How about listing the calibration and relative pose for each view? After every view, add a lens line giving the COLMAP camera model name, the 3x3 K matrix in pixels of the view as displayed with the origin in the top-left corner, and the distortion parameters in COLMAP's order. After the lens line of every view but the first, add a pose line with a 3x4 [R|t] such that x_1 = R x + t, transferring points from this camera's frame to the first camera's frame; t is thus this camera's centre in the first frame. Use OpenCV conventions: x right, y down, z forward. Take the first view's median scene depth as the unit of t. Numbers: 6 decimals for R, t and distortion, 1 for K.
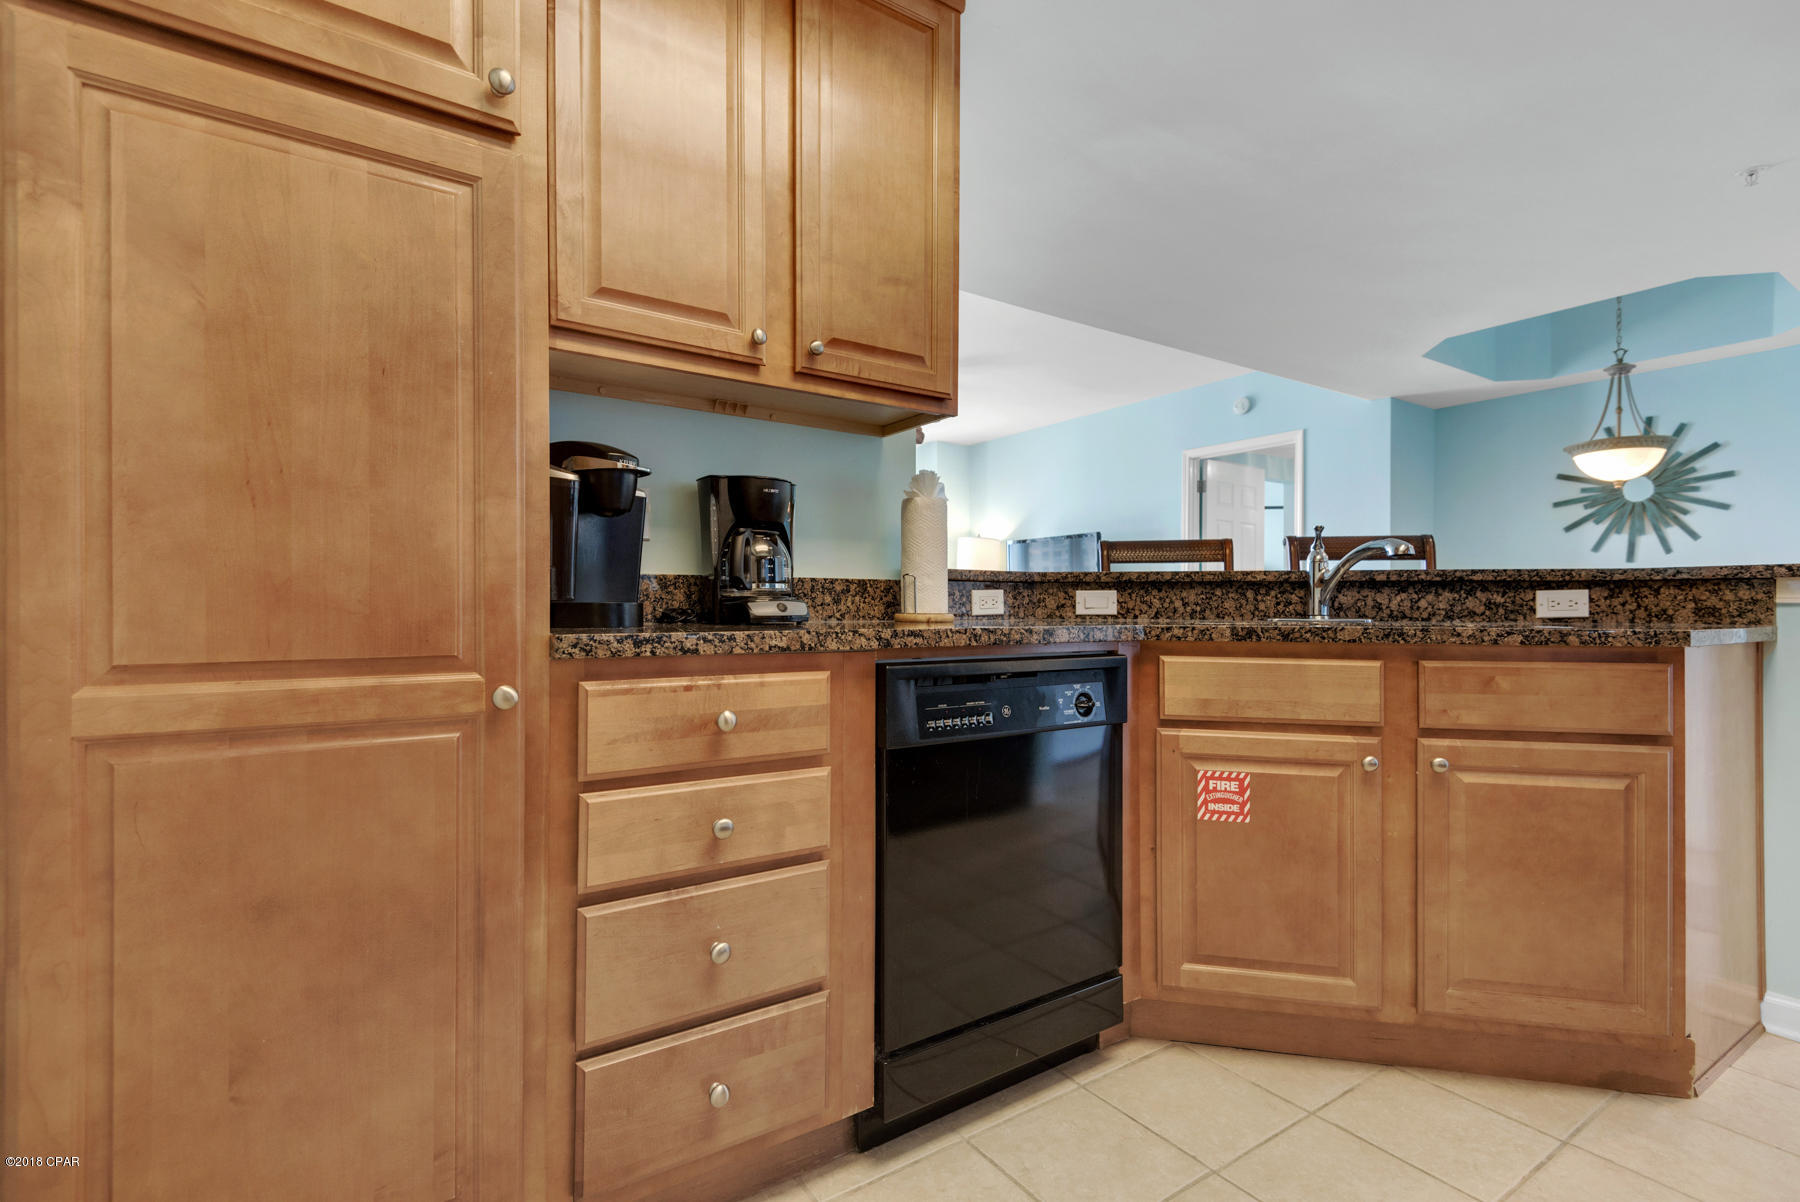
lens RADIAL K [[821.2, 0, 905.1], [0, 821.2, 602.0], [0, 0, 1]] dist [0.008915, -0.000205]
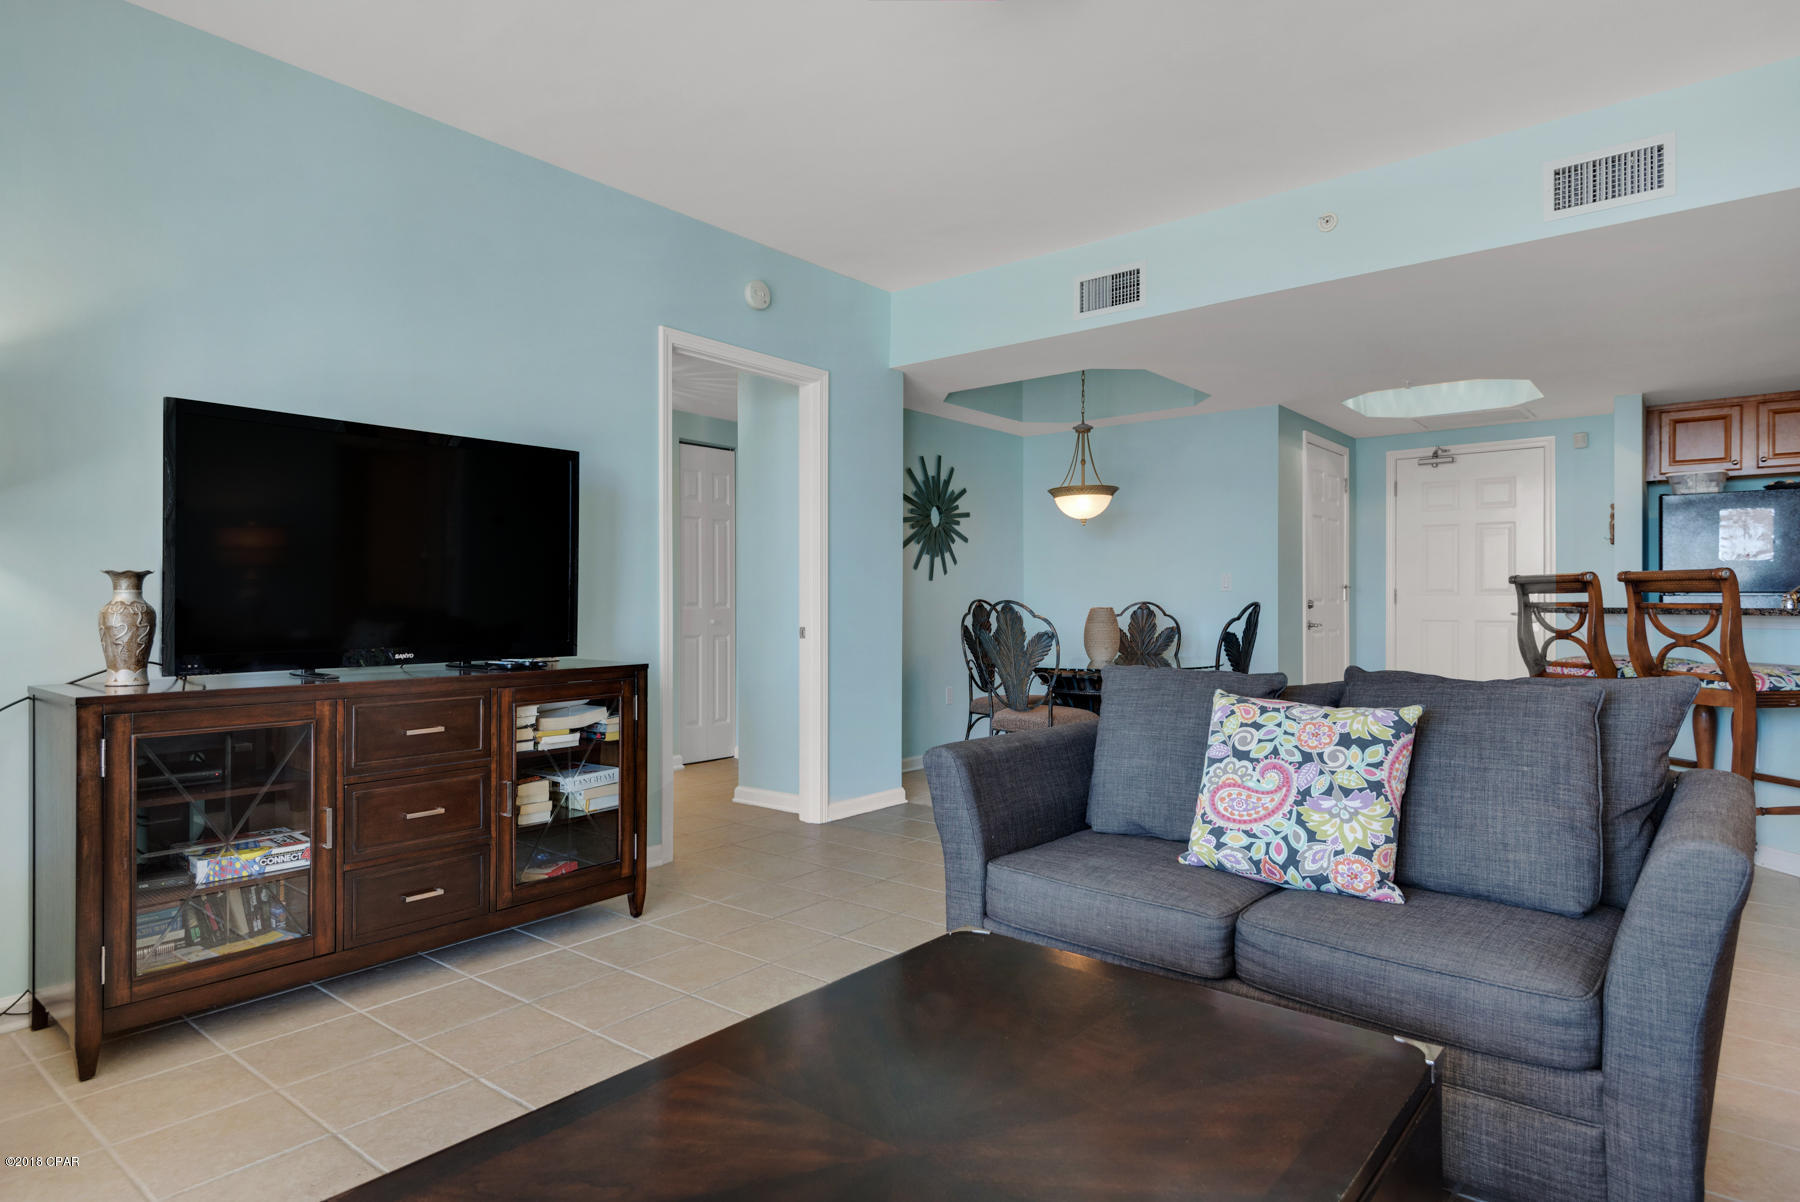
lens RADIAL K [[992.6, 0, 889.7], [0, 992.6, 604.1], [0, 0, 1]] dist [0.027652, -0.007344]
pose [[-0.288803, -0.004128, 0.957380, -0.414213], [-0.002550, 0.999990, 0.003542, -0.022139], [-0.957385, -0.001419, -0.288811, 1.509839]]
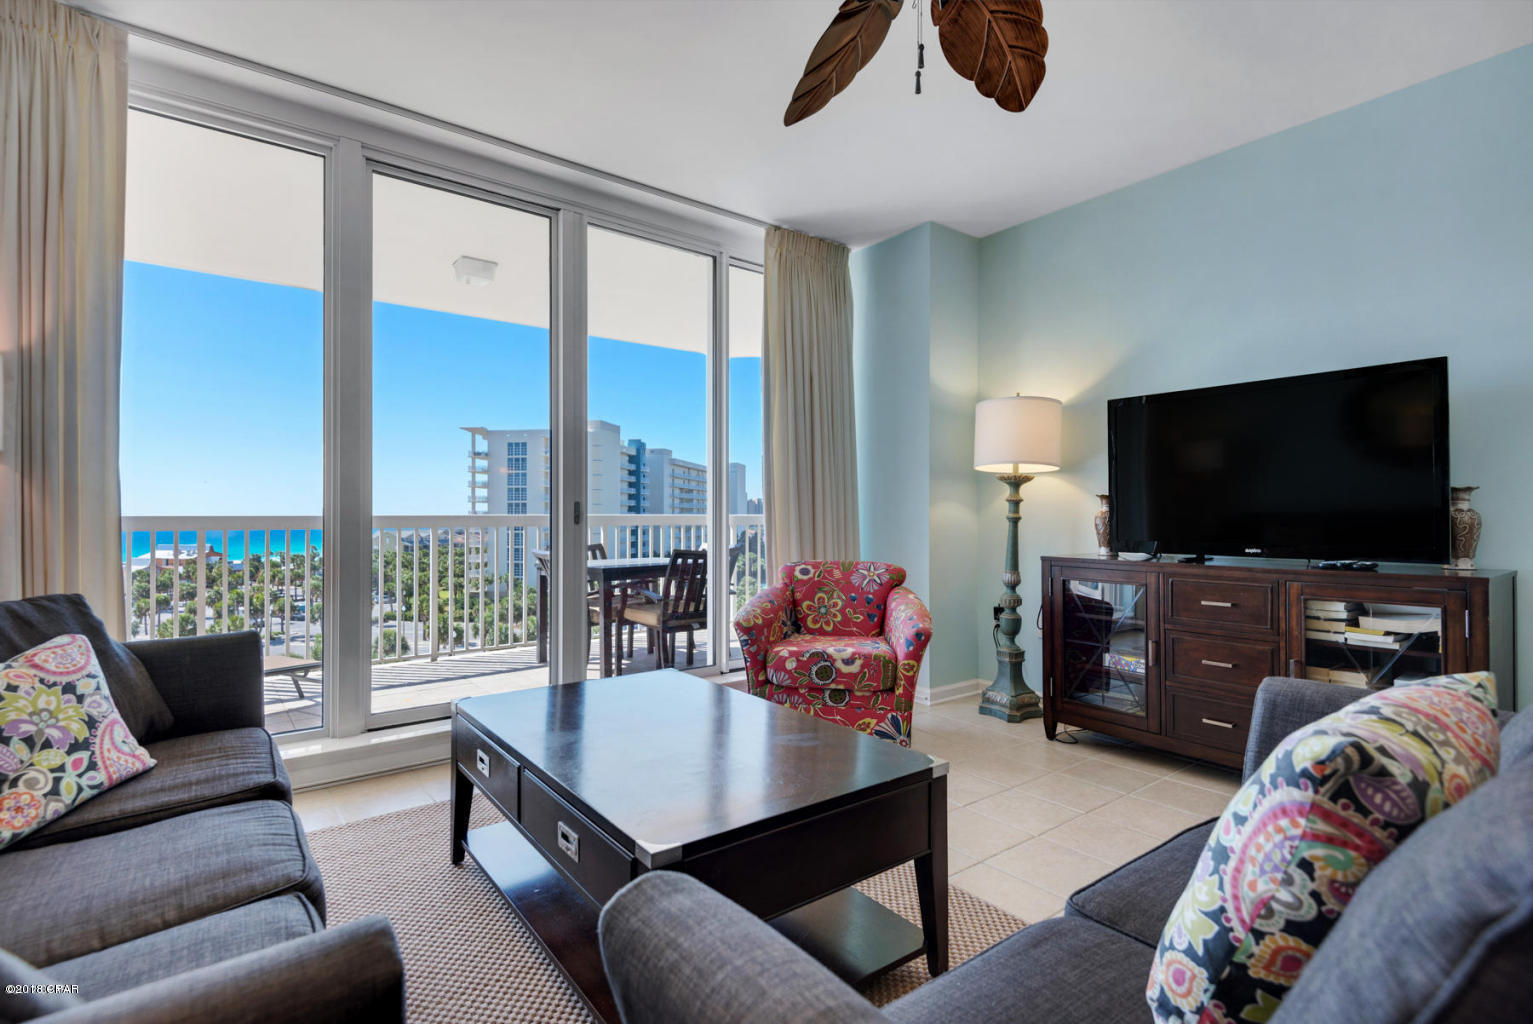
lens RADIAL K [[727.1, 0, 775.8], [0, 727.1, 509.3], [0, 0, 1]] dist [0.015302, -0.010134]
pose [[0.996472, -0.001046, 0.083916, -0.165207], [0.001825, 0.999956, -0.009211, -0.016569], [-0.083902, 0.009331, 0.996430, 1.009013]]
